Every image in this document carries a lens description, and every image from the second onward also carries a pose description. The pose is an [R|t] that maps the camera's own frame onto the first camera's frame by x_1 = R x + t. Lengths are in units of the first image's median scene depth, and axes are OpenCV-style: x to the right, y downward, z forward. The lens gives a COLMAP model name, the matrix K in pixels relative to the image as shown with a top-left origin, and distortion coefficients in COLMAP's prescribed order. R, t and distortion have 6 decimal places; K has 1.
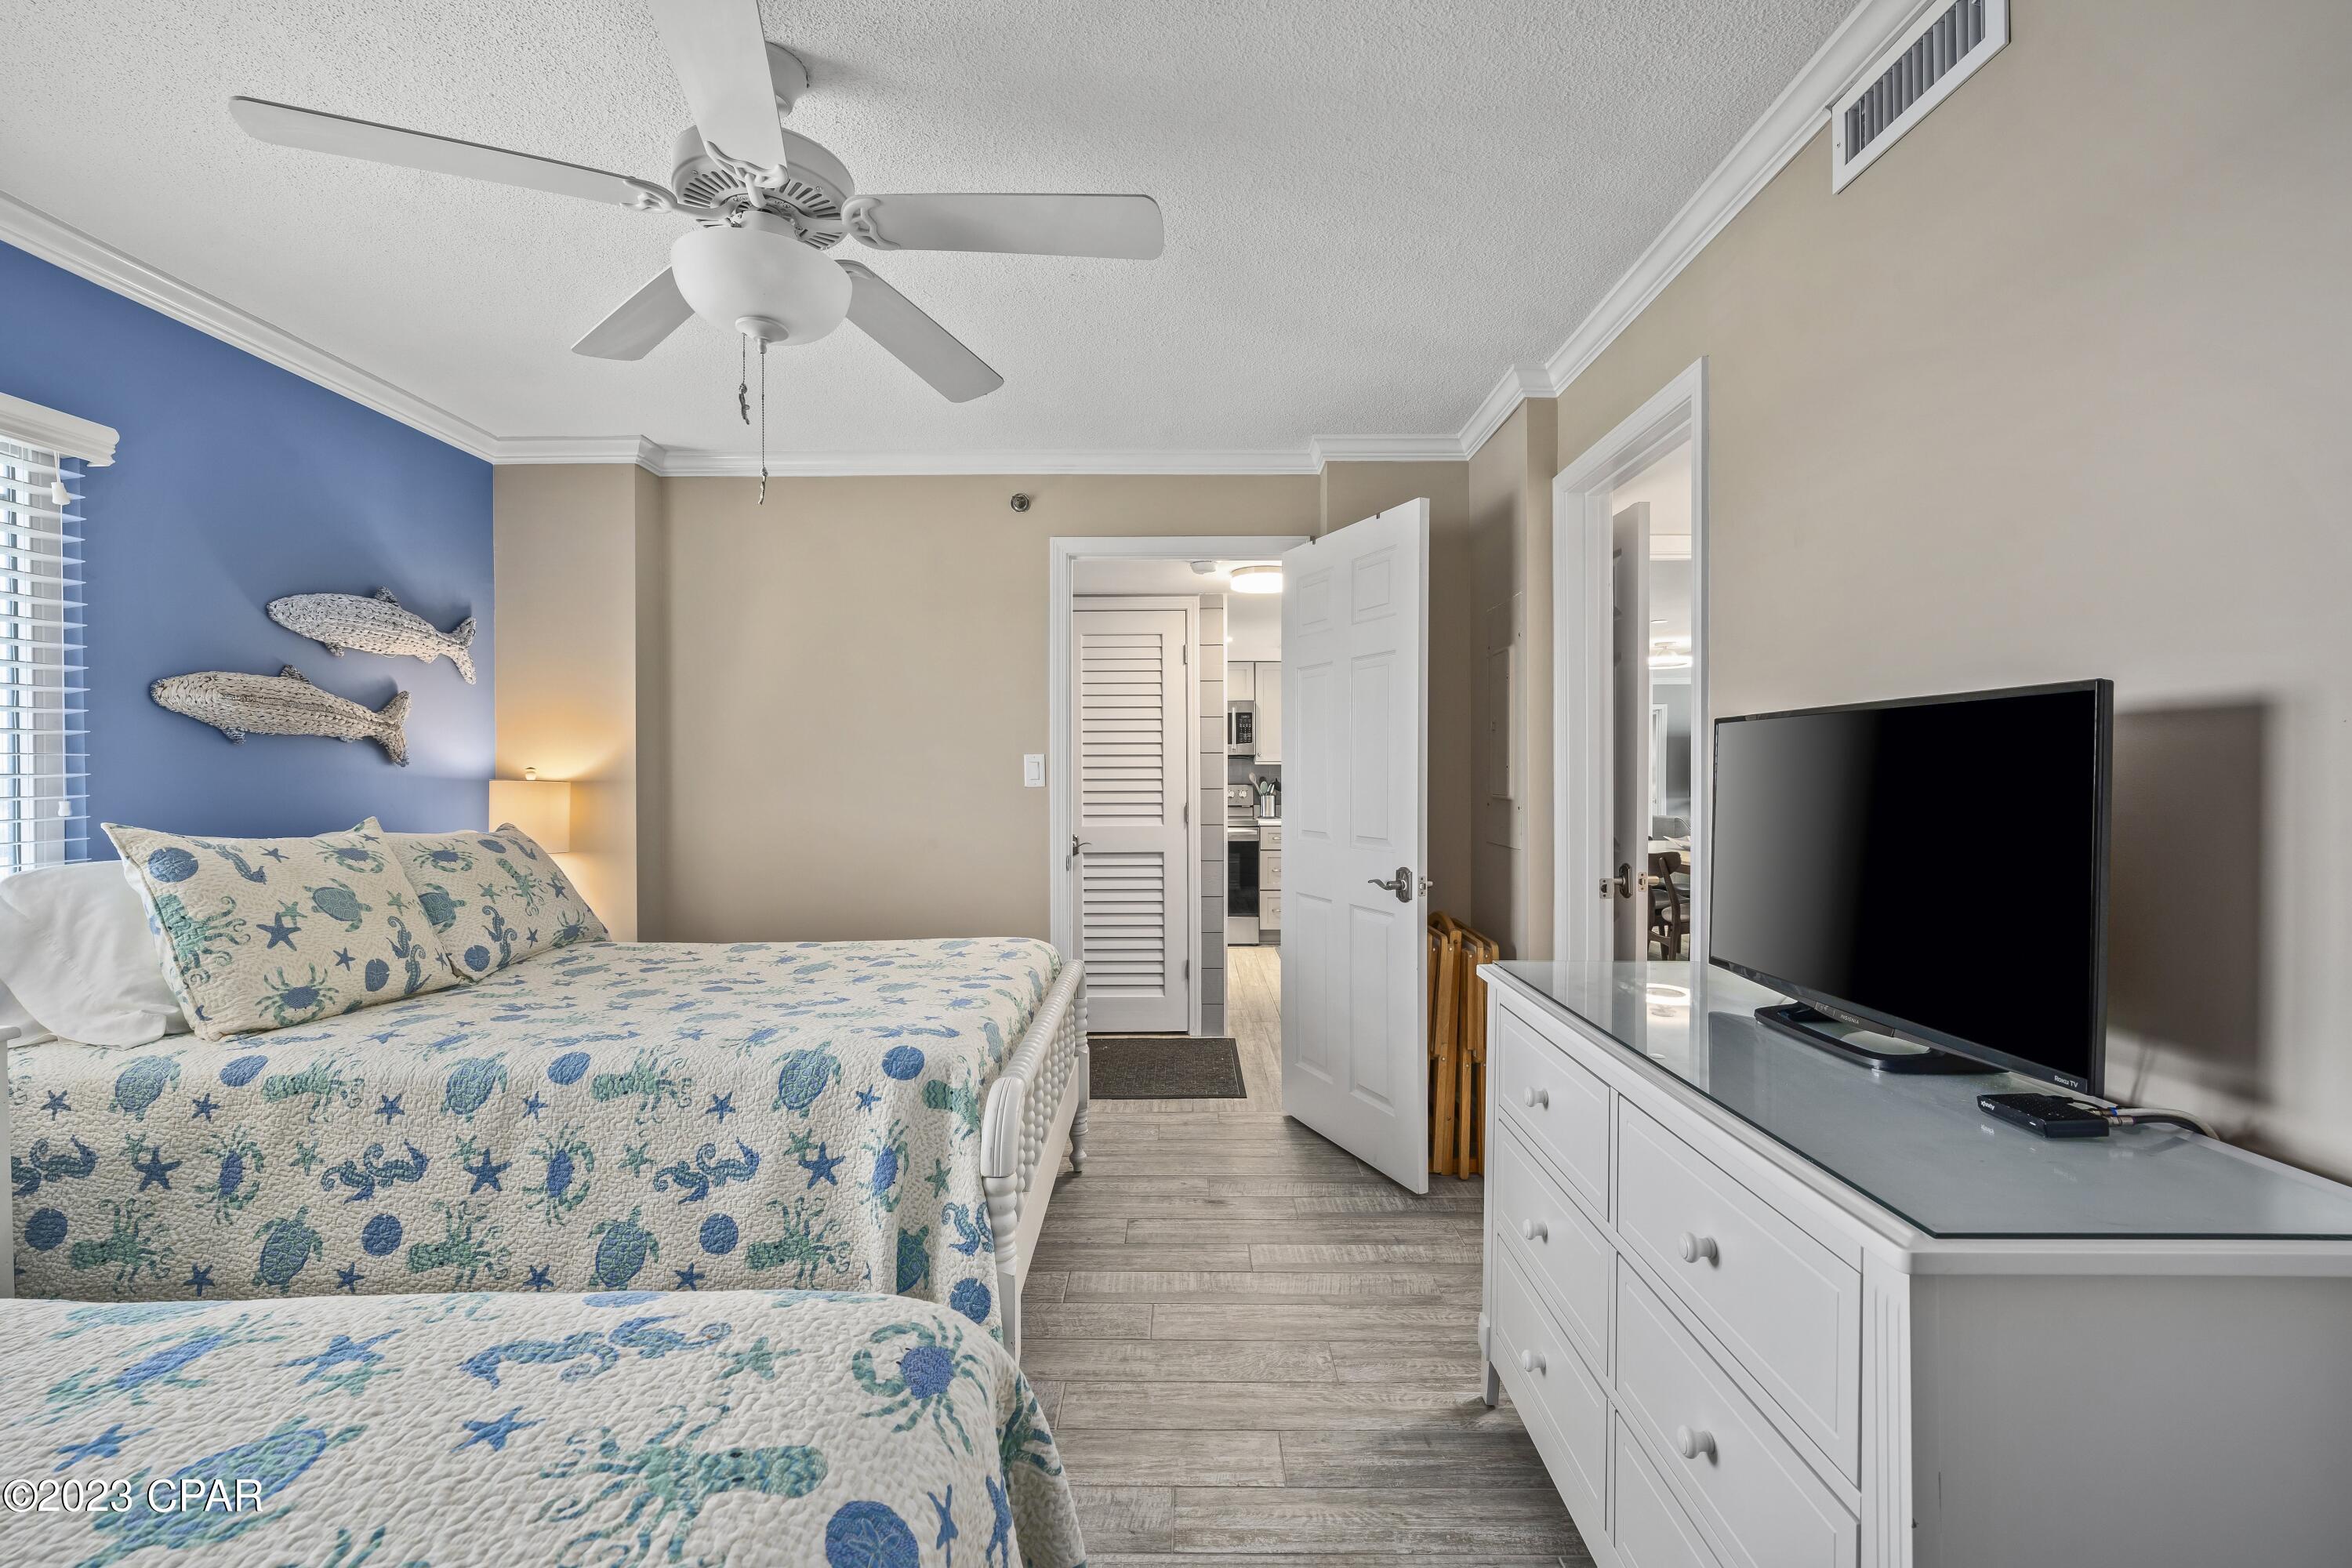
lens RADIAL K [[1050.5, 0, 1175.8], [0, 1050.5, 778.4], [0, 0, 1]] dist [0.001086, 0.000917]
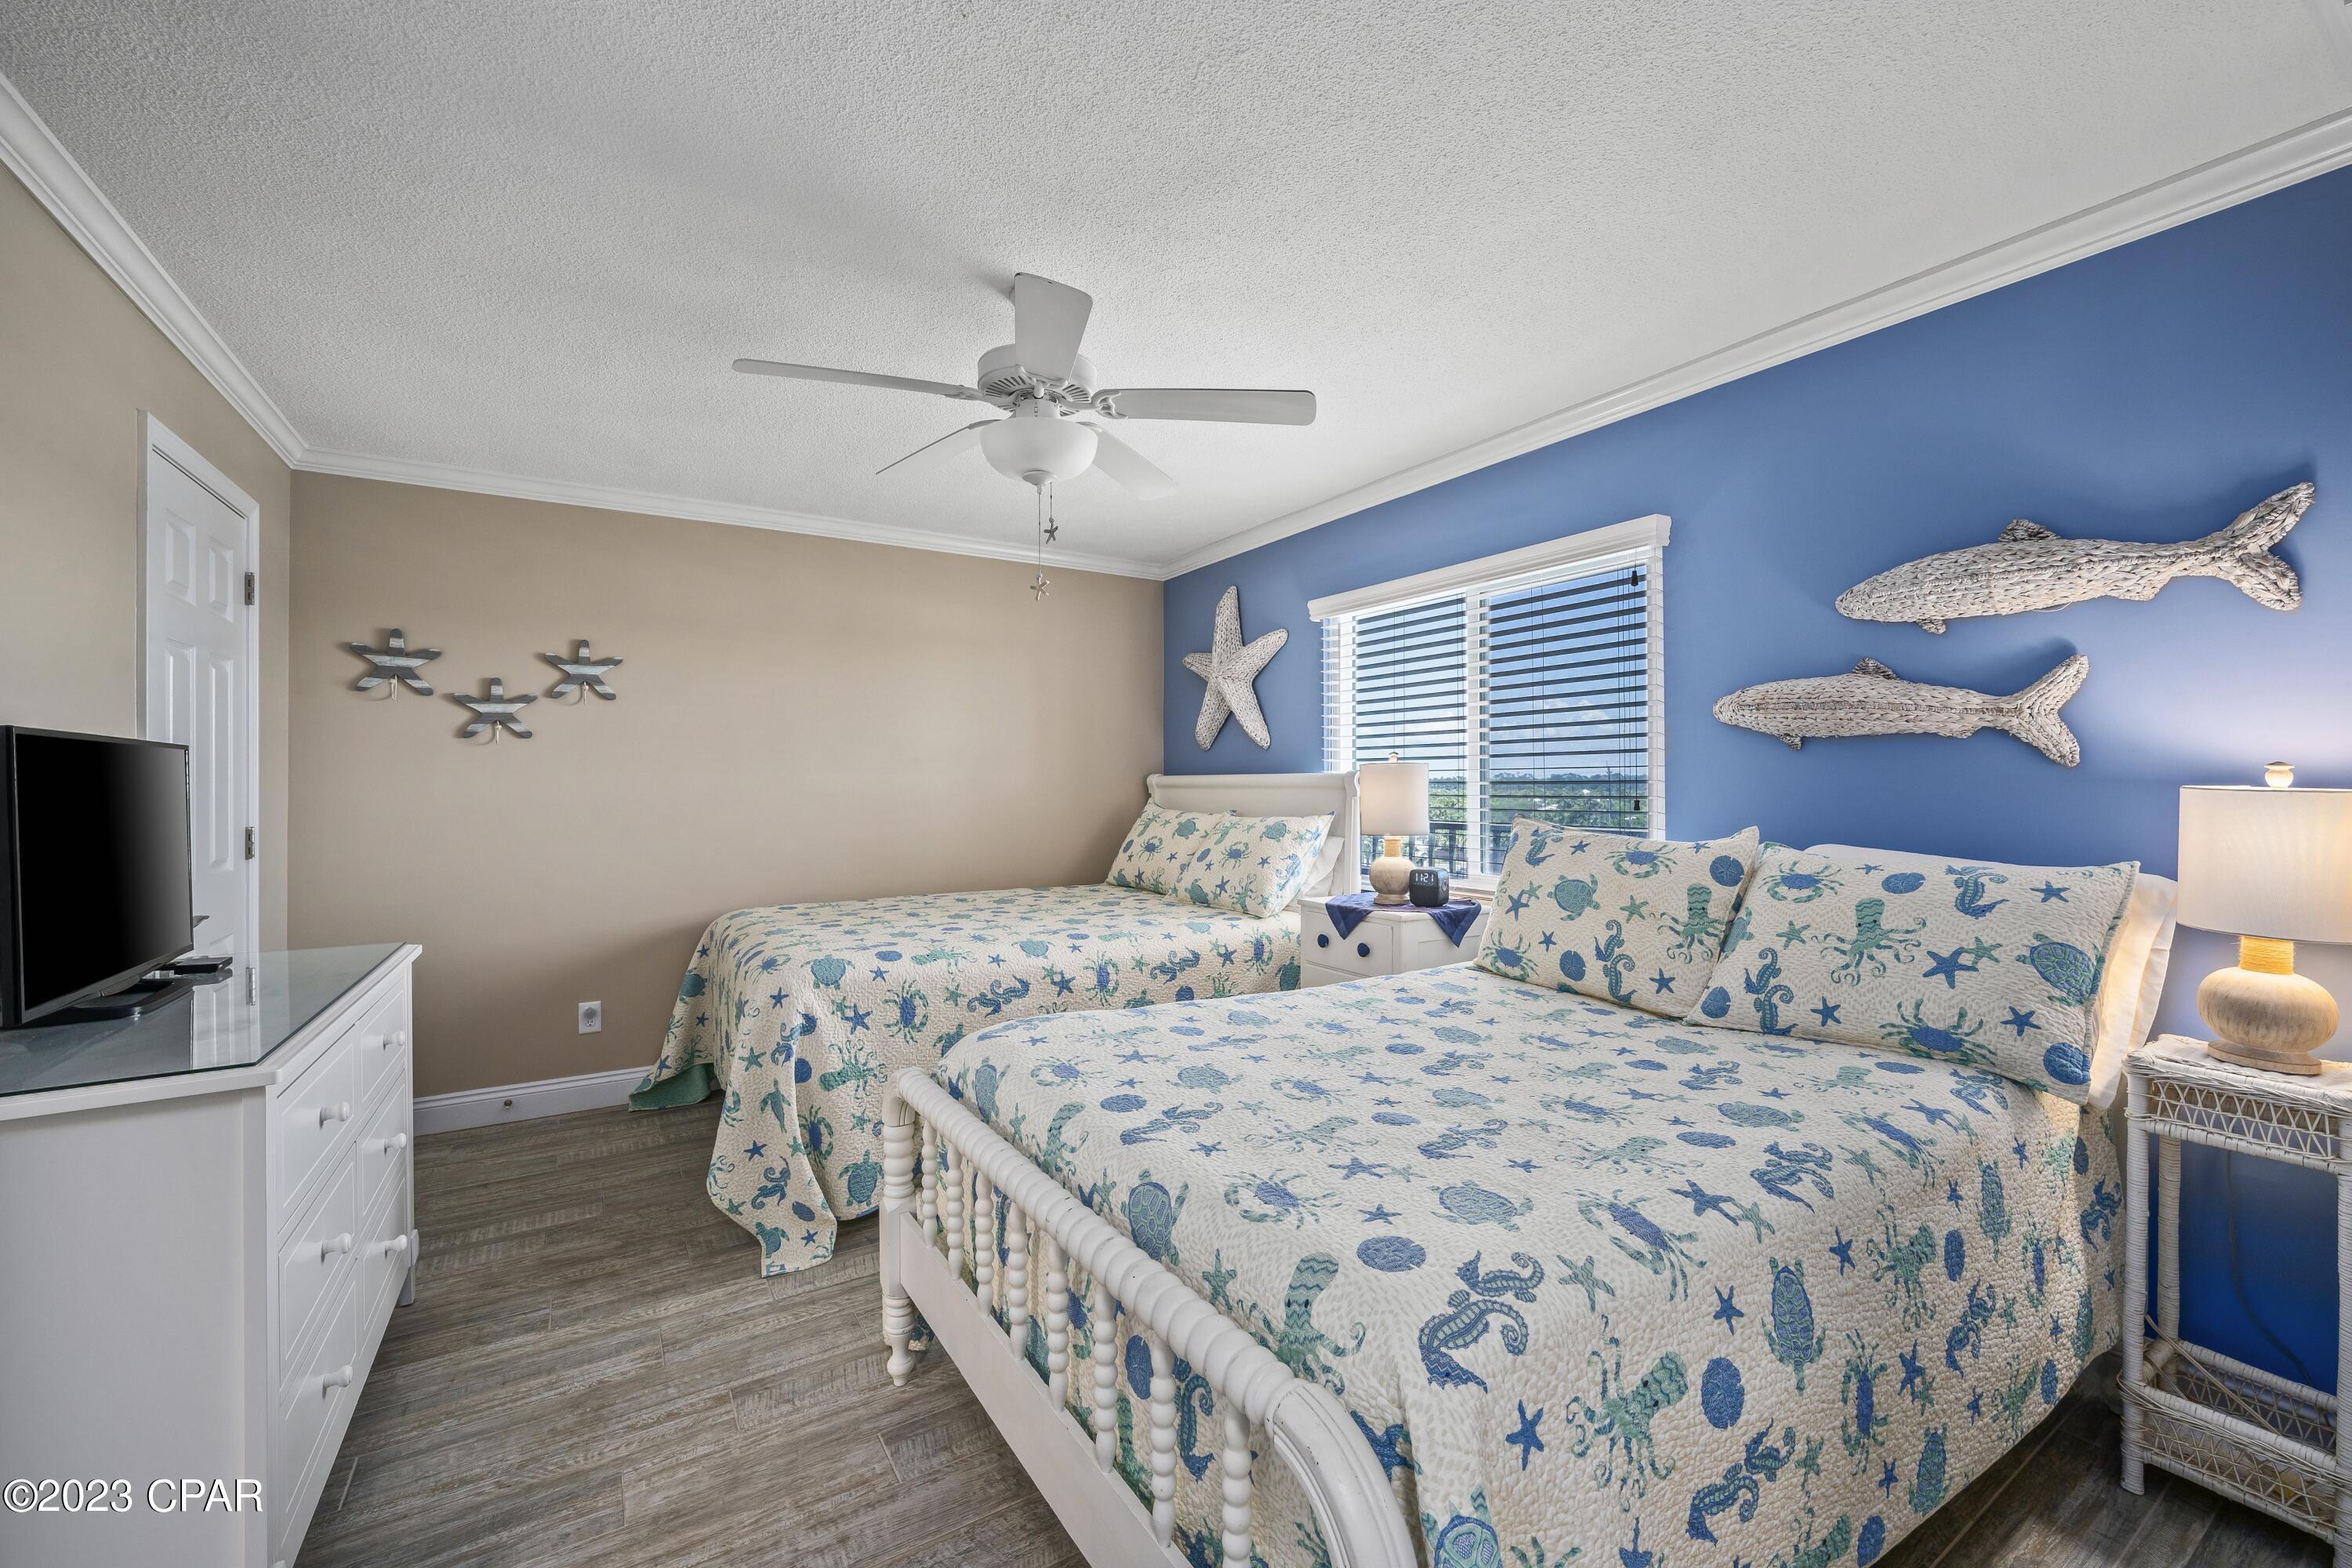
lens RADIAL K [[960.4, 0, 1179.3], [0, 960.4, 791.8], [0, 0, 1]] dist [-0.003999, 0.000194]
pose [[-0.842479, 0.011160, -0.538613, 0.101467], [0.005495, 0.999911, 0.012124, -0.005903], [0.538701, 0.007254, -0.842466, 1.464174]]
